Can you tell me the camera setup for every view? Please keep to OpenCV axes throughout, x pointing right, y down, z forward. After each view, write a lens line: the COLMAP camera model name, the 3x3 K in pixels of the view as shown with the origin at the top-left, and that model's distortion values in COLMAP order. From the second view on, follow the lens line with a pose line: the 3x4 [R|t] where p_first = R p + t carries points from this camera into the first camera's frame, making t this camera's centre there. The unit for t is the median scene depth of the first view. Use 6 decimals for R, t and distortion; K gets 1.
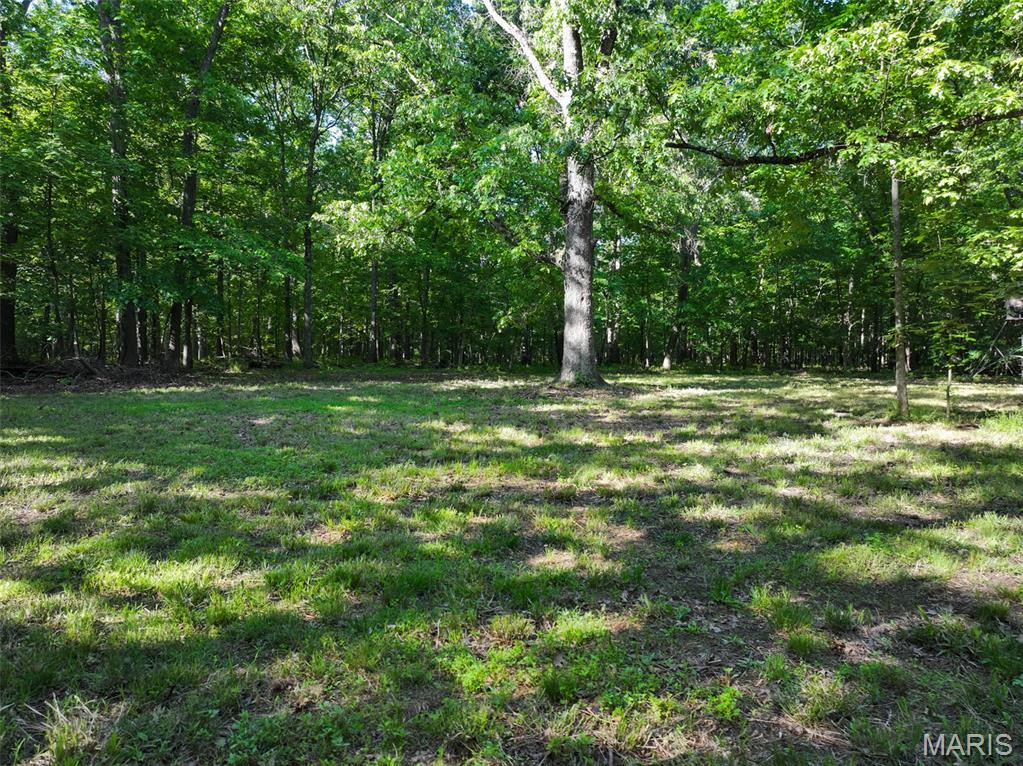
lens RADIAL K [[713.5, 0, 510.2], [0, 713.5, 377.8], [0, 0, 1]] dist [-0.003518, 0.016804]
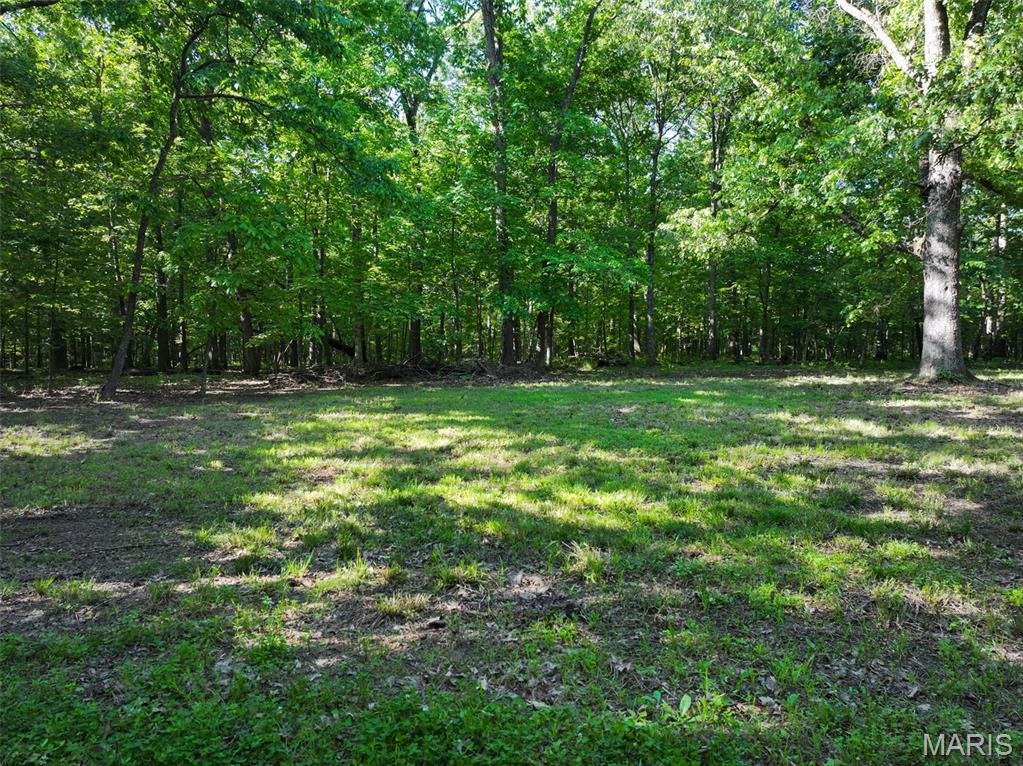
lens RADIAL K [[713.5, 0, 512.5], [0, 713.5, 382.3], [0, 0, 1]] dist [-0.003518, 0.016804]
pose [[0.897642, 0.001738, -0.440721, 0.003874], [0.002362, 0.999959, 0.008754, 0.002290], [0.440718, -0.008899, 0.897601, -0.090381]]
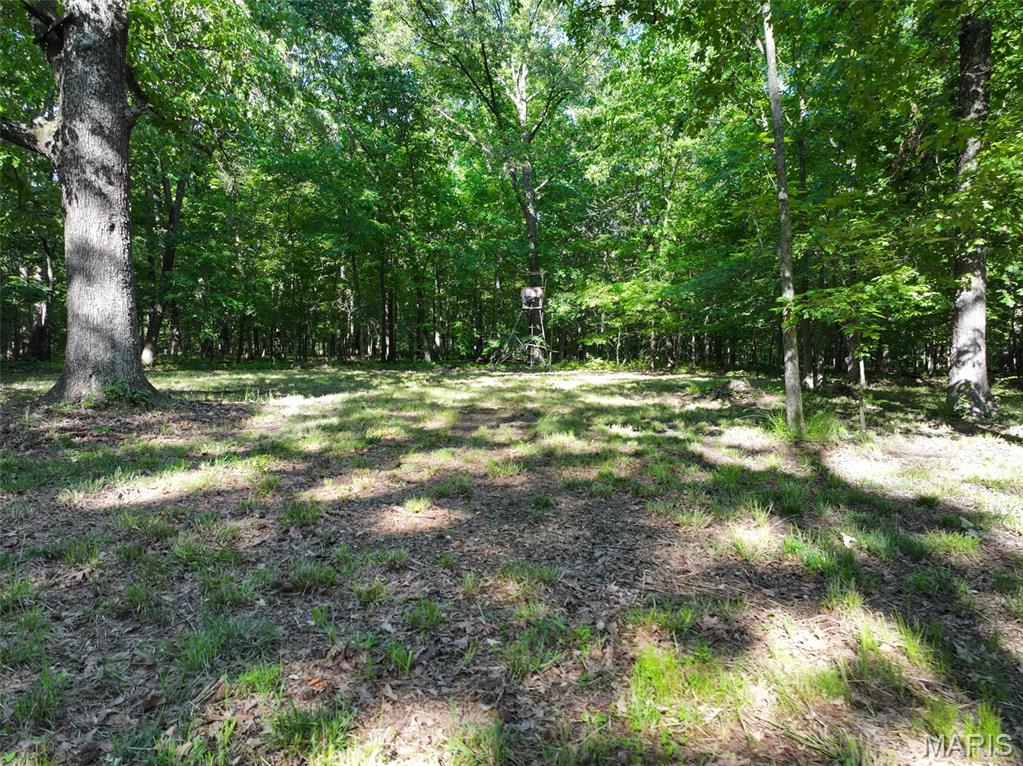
lens RADIAL K [[713.5, 0, 512.5], [0, 713.5, 388.5], [0, 0, 1]] dist [-0.003518, 0.016804]
pose [[0.709422, -0.045859, 0.703291, -0.054263], [0.026571, 0.998912, 0.038332, -0.011670], [-0.704283, -0.008507, 0.709868, 0.454237]]
